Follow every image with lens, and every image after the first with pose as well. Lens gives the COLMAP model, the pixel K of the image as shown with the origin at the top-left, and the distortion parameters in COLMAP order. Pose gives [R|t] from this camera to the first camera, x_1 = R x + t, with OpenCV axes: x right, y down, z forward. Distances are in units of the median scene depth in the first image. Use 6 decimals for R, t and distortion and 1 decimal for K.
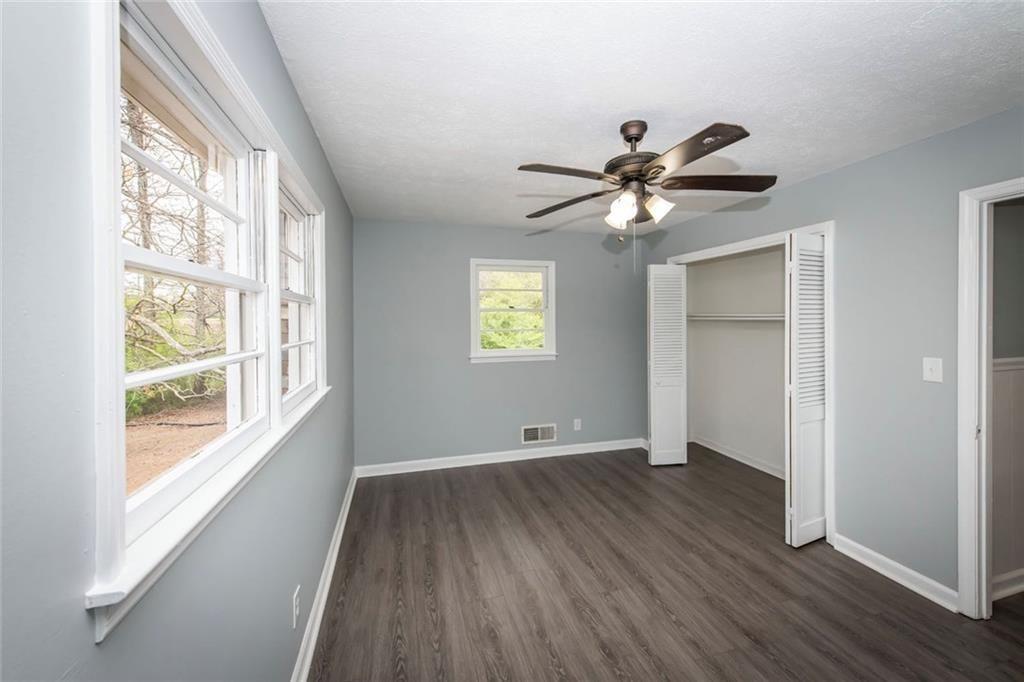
lens RADIAL K [[419.6, 0, 517.1], [0, 419.6, 324.3], [0, 0, 1]] dist [-0.000367, -0.000104]
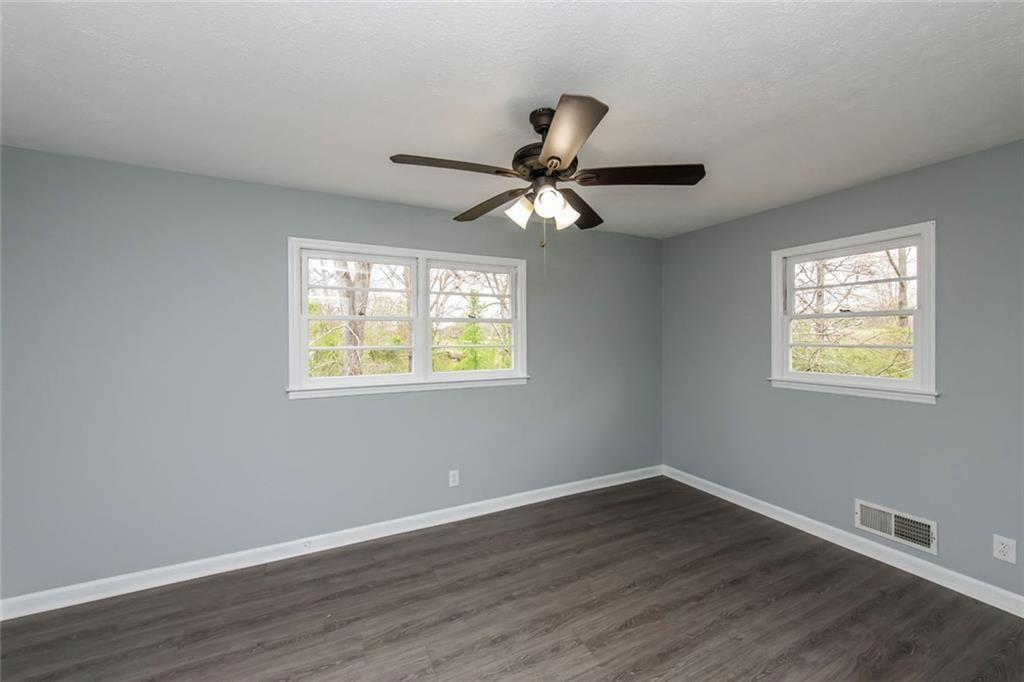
lens RADIAL K [[422.3, 0, 512.0], [0, 422.3, 341.0], [0, 0, 1]] dist [-0.002234, -0.000356]
pose [[0.121284, 0.015754, -0.992493, 0.748749], [-0.005165, 0.999871, 0.015240, -0.001253], [0.992604, 0.003278, 0.121349, 0.528267]]
